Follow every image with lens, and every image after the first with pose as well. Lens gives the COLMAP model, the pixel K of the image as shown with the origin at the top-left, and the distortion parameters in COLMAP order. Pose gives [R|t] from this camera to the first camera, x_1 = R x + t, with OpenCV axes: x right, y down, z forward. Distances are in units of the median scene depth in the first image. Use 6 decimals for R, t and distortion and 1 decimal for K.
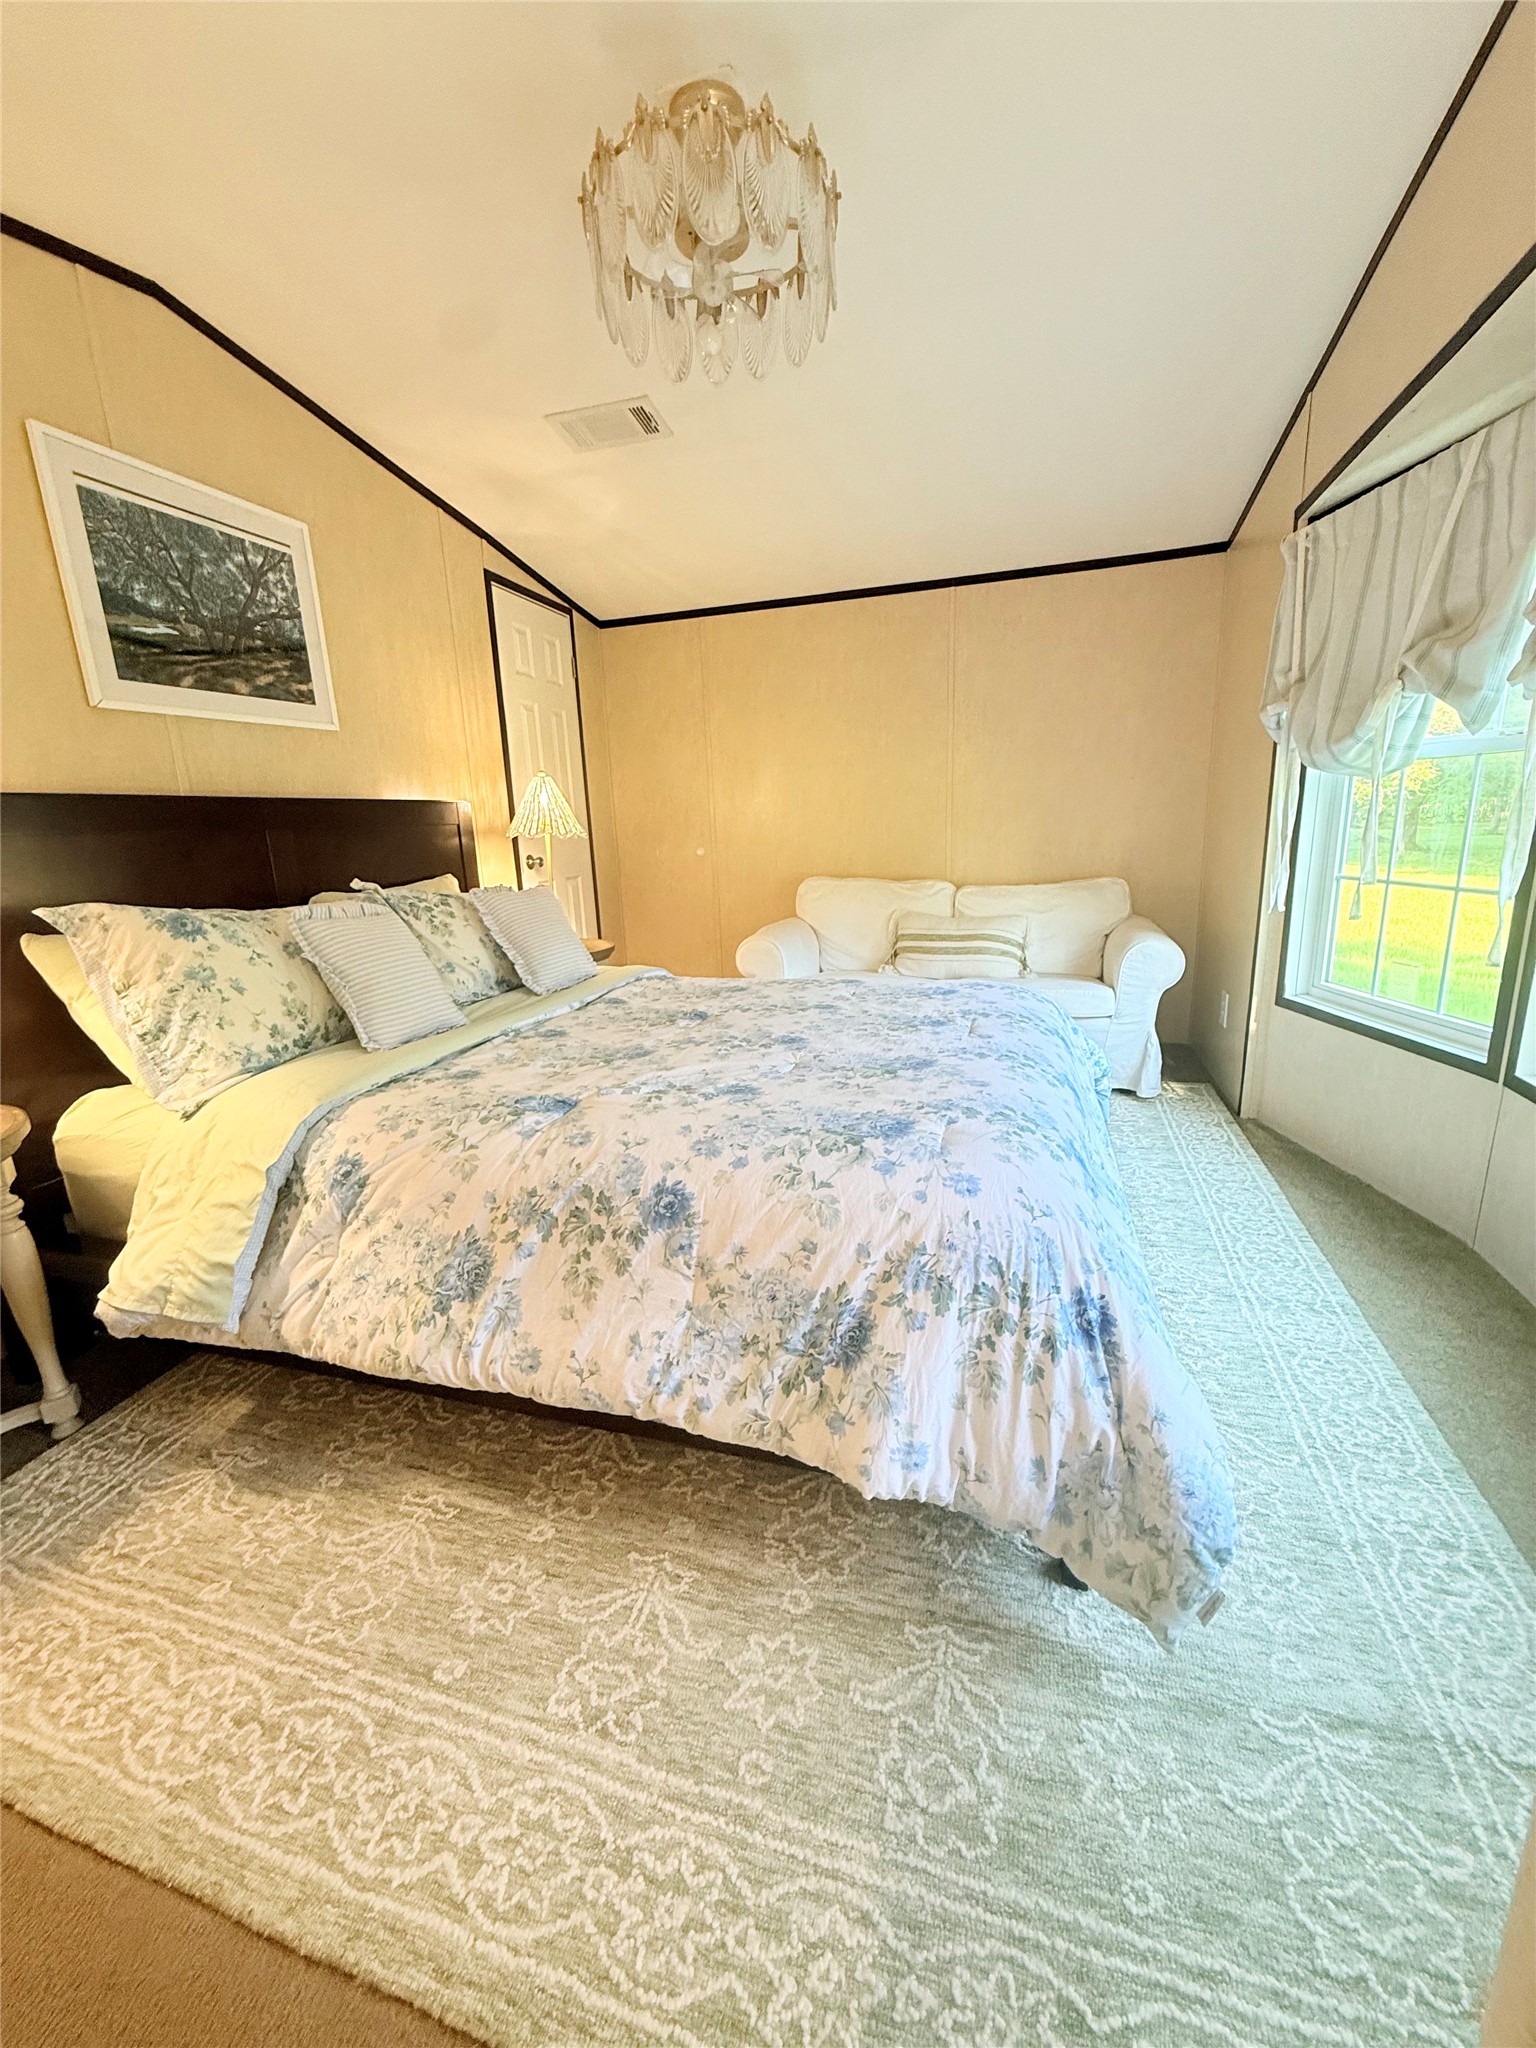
lens RADIAL K [[819.6, 0, 768.0], [0, 819.6, 1024.0], [0, 0, 1]] dist [-0.001398, -0.000257]
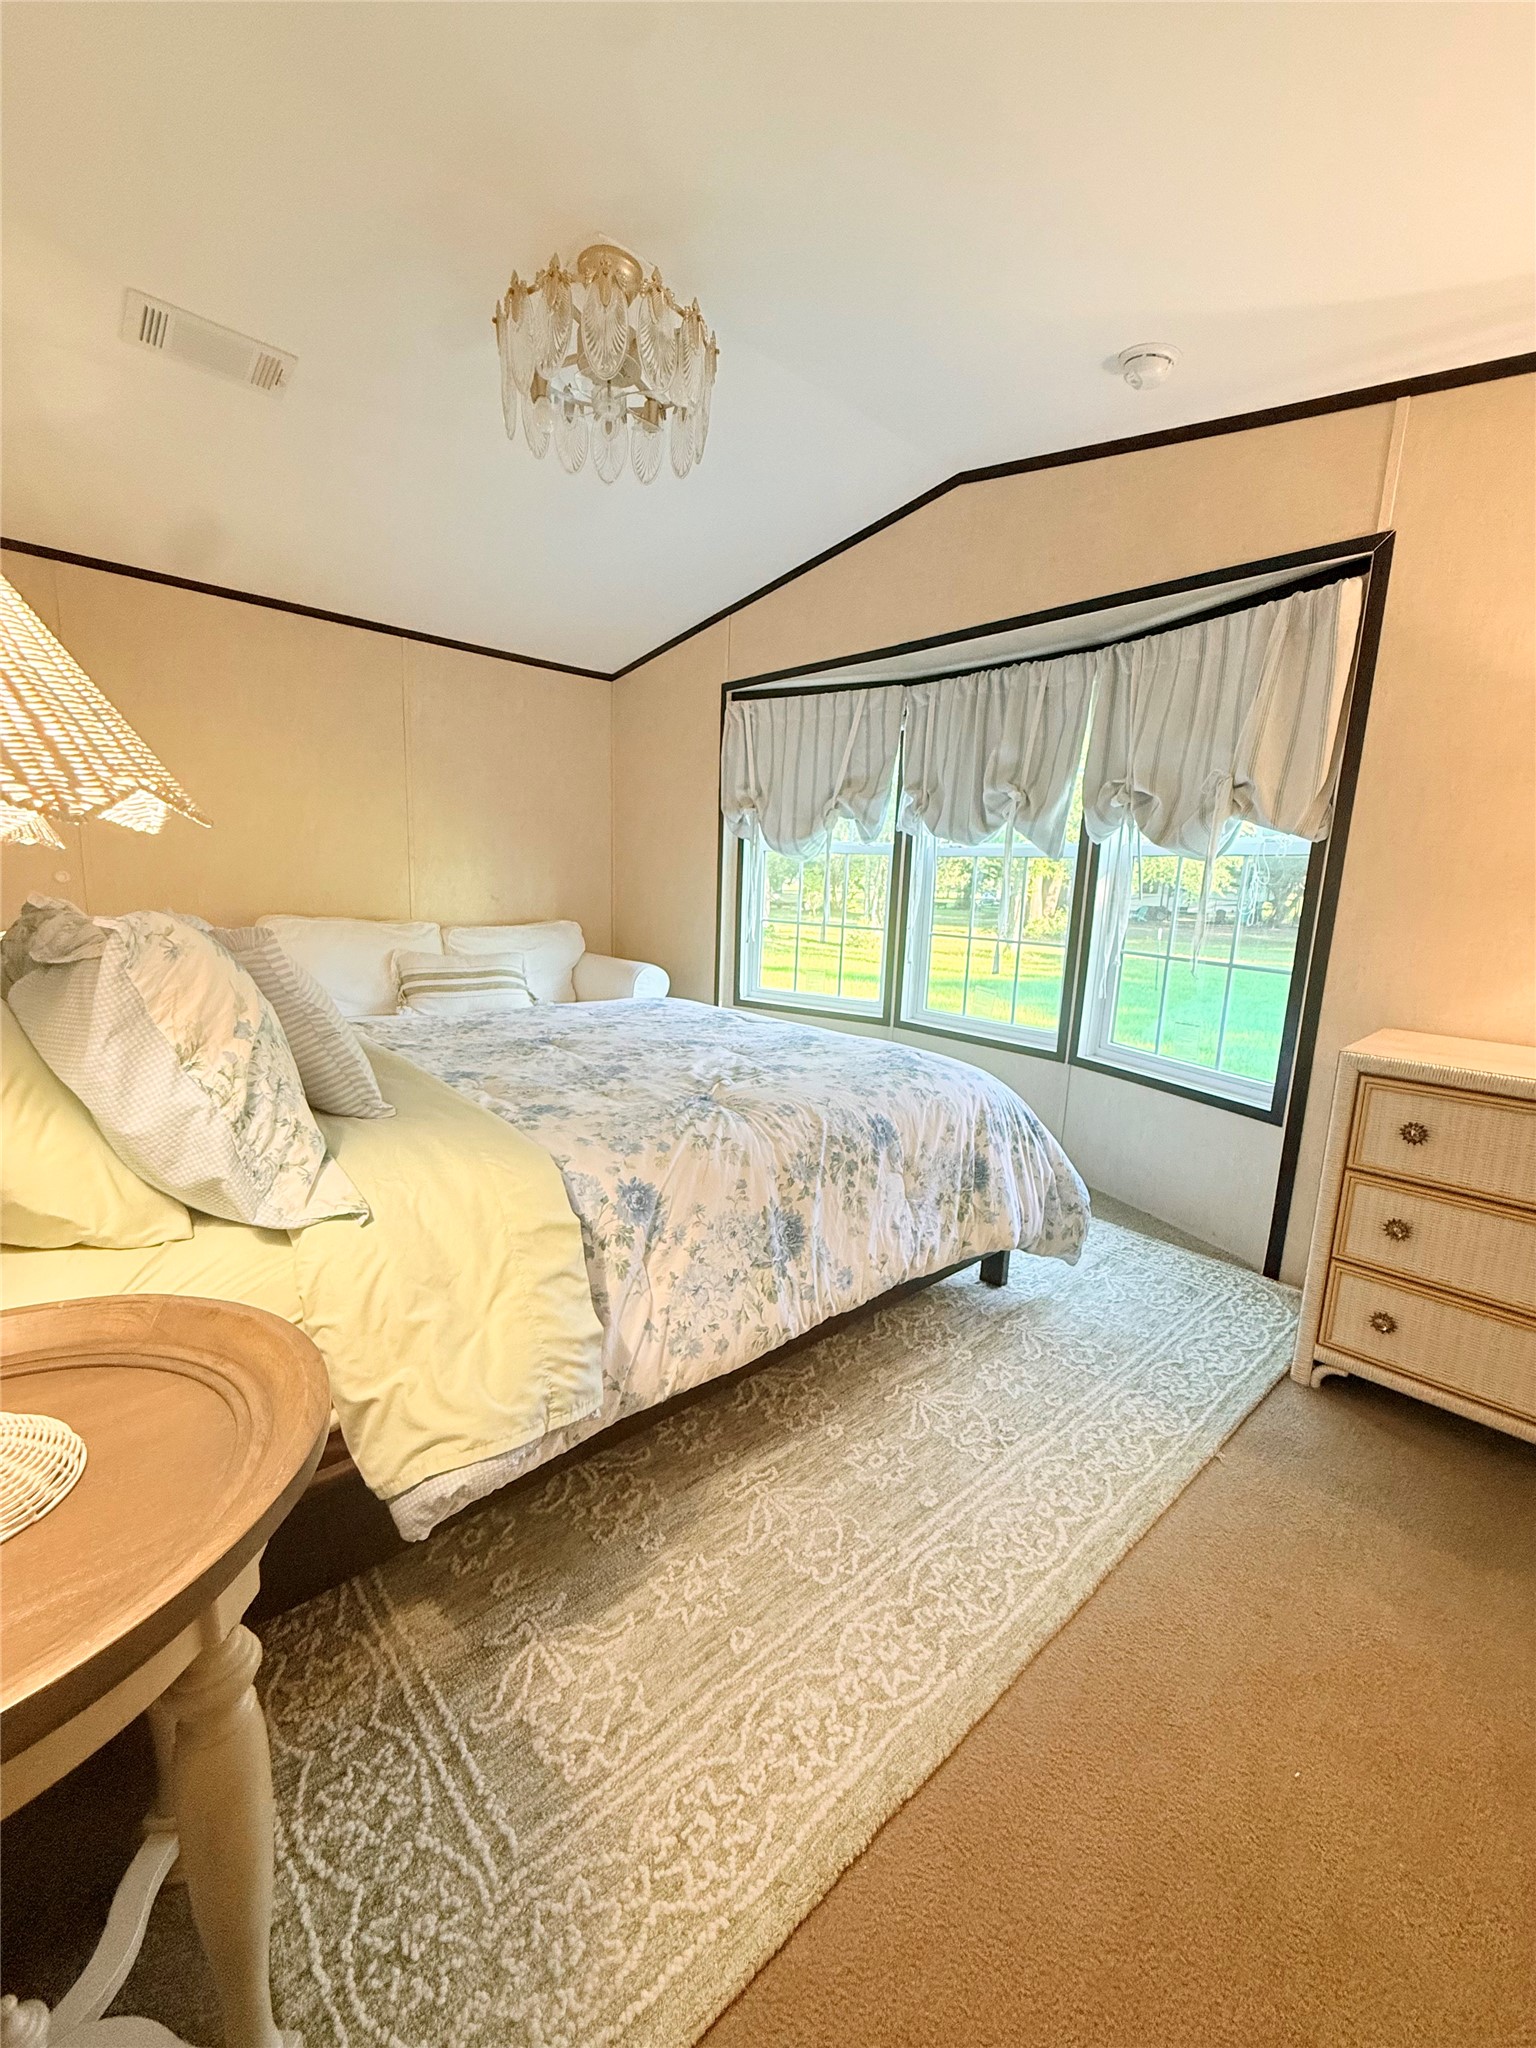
lens RADIAL K [[827.5, 0, 768.0], [0, 827.5, 1024.0], [0, 0, 1]] dist [-0.002561, 0.000001]
pose [[0.499639, -0.089582, 0.861589, -1.364664], [0.146599, 0.989036, 0.017820, -0.015181], [-0.853739, 0.117404, 0.507293, 0.398010]]
